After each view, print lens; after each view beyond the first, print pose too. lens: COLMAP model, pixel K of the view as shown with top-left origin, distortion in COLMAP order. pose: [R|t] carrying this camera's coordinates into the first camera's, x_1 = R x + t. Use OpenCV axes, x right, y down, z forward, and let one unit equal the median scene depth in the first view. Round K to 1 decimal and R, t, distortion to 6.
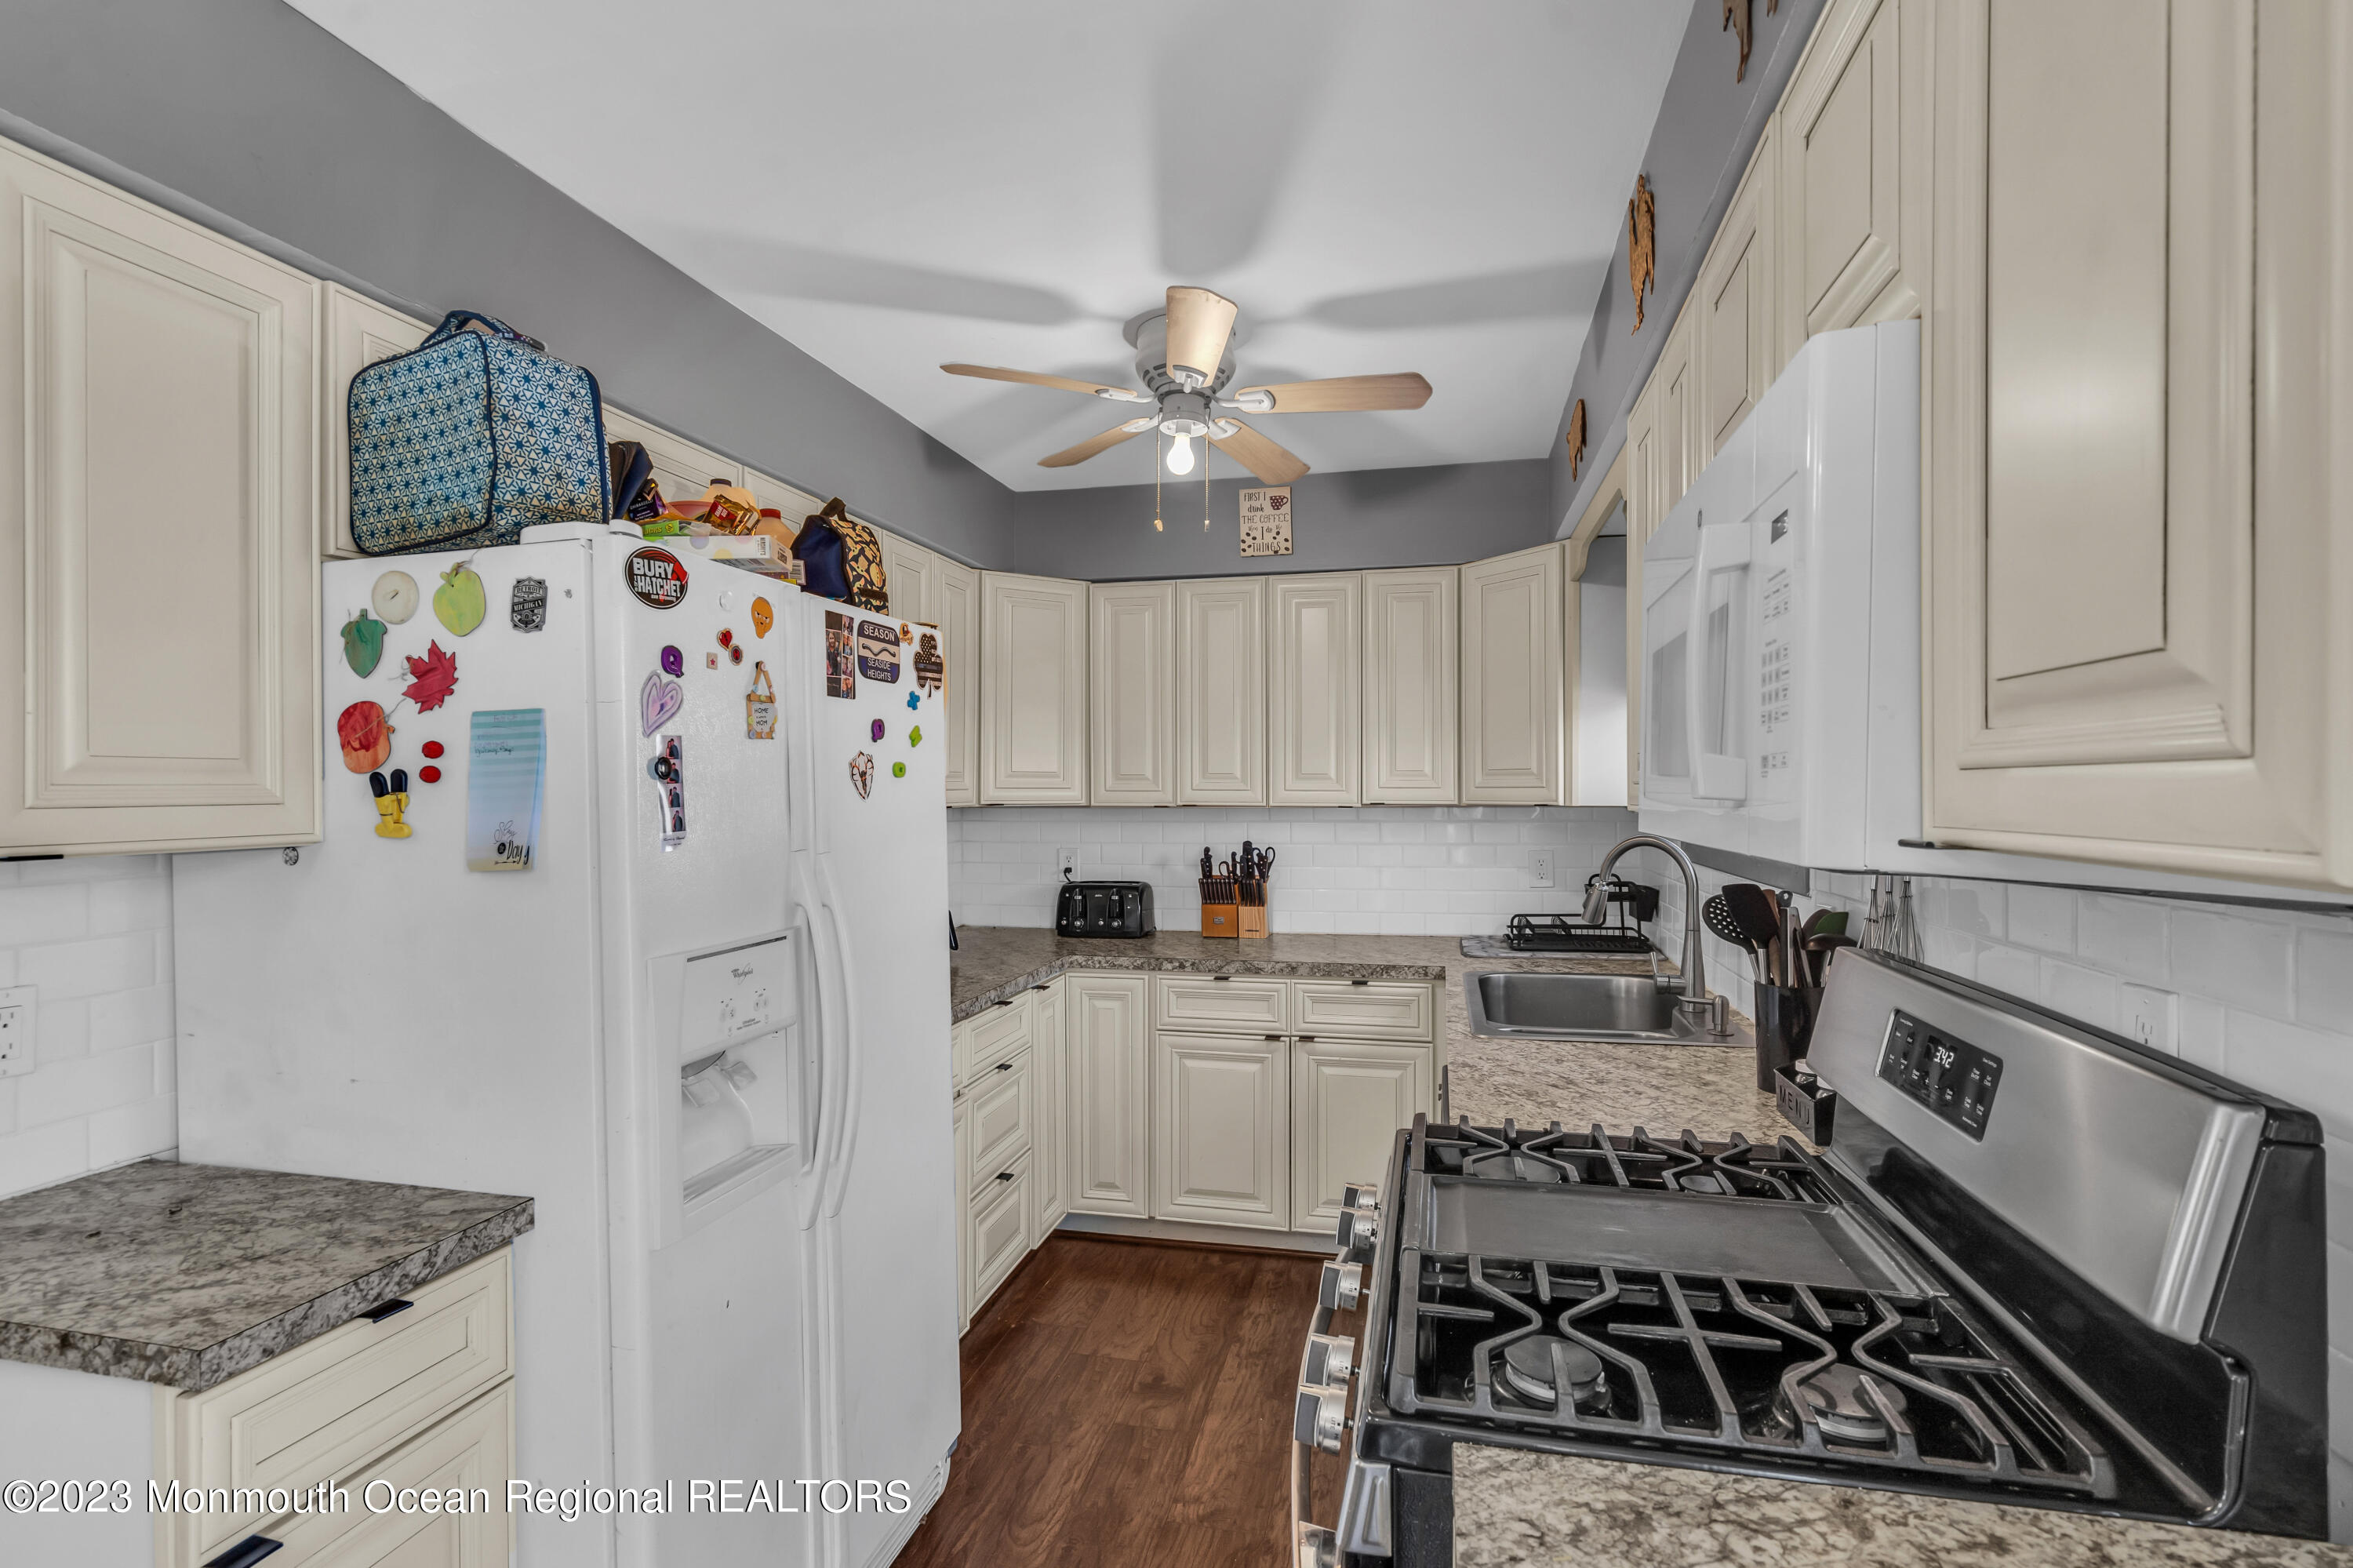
lens RADIAL K [[1136.2, 0, 1198.7], [0, 1136.2, 791.1], [0, 0, 1]] dist [-0.001031, 0.000623]
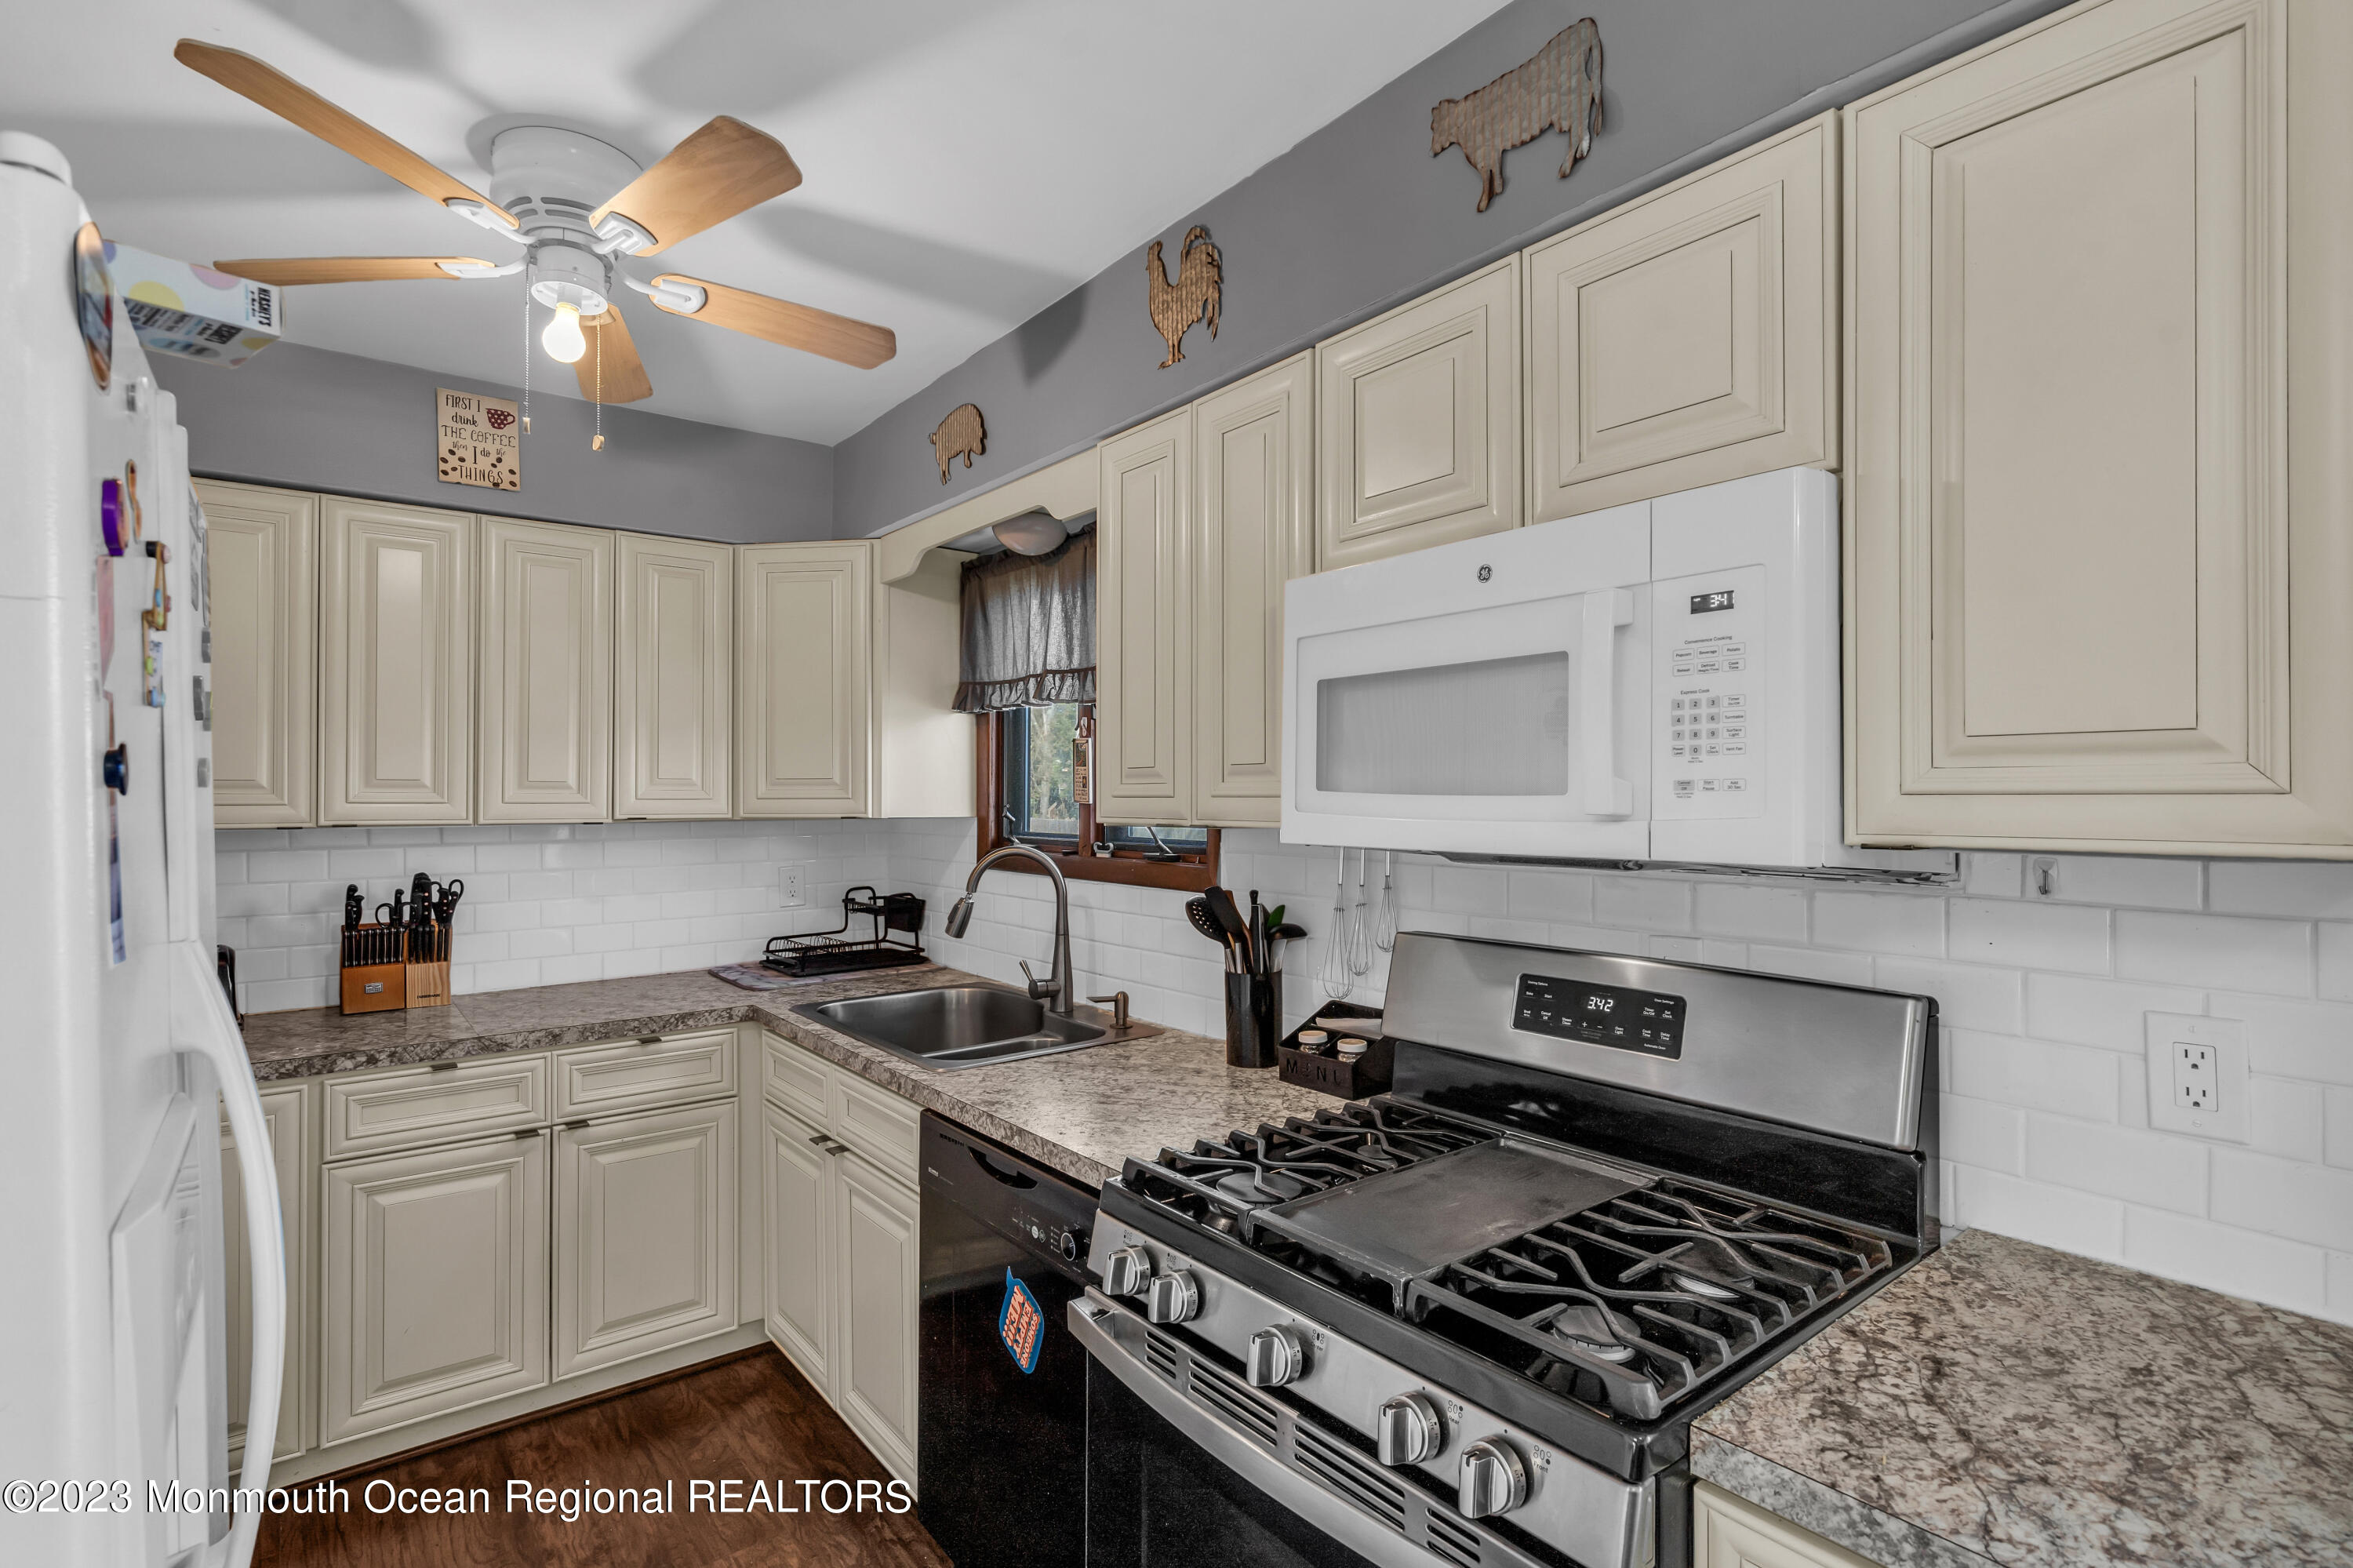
lens RADIAL K [[1136.2, 0, 1183.7], [0, 1136.2, 787.6], [0, 0, 1]] dist [-0.001031, 0.000623]
pose [[0.627565, 0.006187, 0.778539, -0.242821], [0.002387, 0.999948, -0.009871, -0.002283], [-0.778560, 0.008053, 0.627518, 0.189221]]
